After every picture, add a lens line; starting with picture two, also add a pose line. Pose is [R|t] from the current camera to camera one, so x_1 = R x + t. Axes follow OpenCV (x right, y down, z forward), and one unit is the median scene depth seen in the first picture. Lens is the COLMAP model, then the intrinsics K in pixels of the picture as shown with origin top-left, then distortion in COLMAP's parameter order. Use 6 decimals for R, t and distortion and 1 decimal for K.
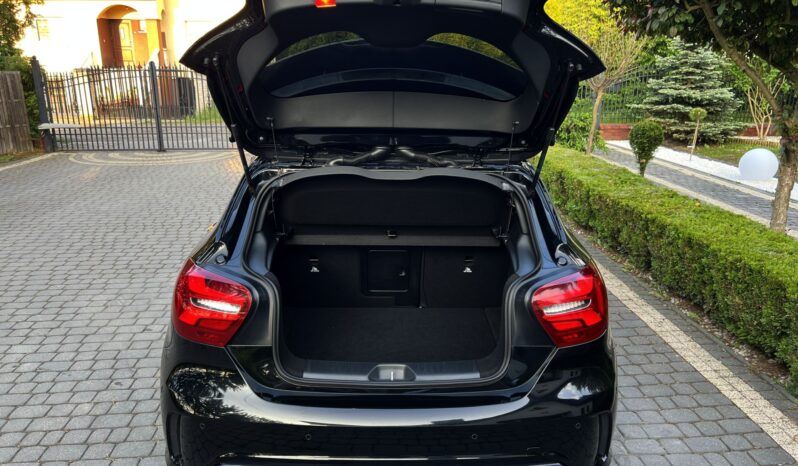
lens RADIAL K [[608.8, 0, 404.3], [0, 608.8, 237.4], [0, 0, 1]] dist [0.049872, -0.053692]
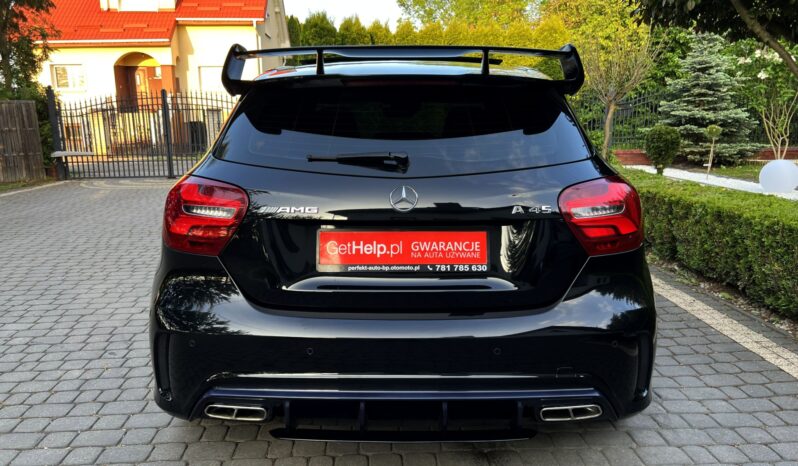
lens RADIAL K [[608.8, 0, 395.6], [0, 608.8, 243.9], [0, 0, 1]] dist [0.049872, -0.053692]
pose [[0.999509, -0.010104, -0.029650, -0.001773], [0.007930, 0.997335, -0.072527, 0.101819], [0.030304, 0.072257, 0.996926, 0.046042]]
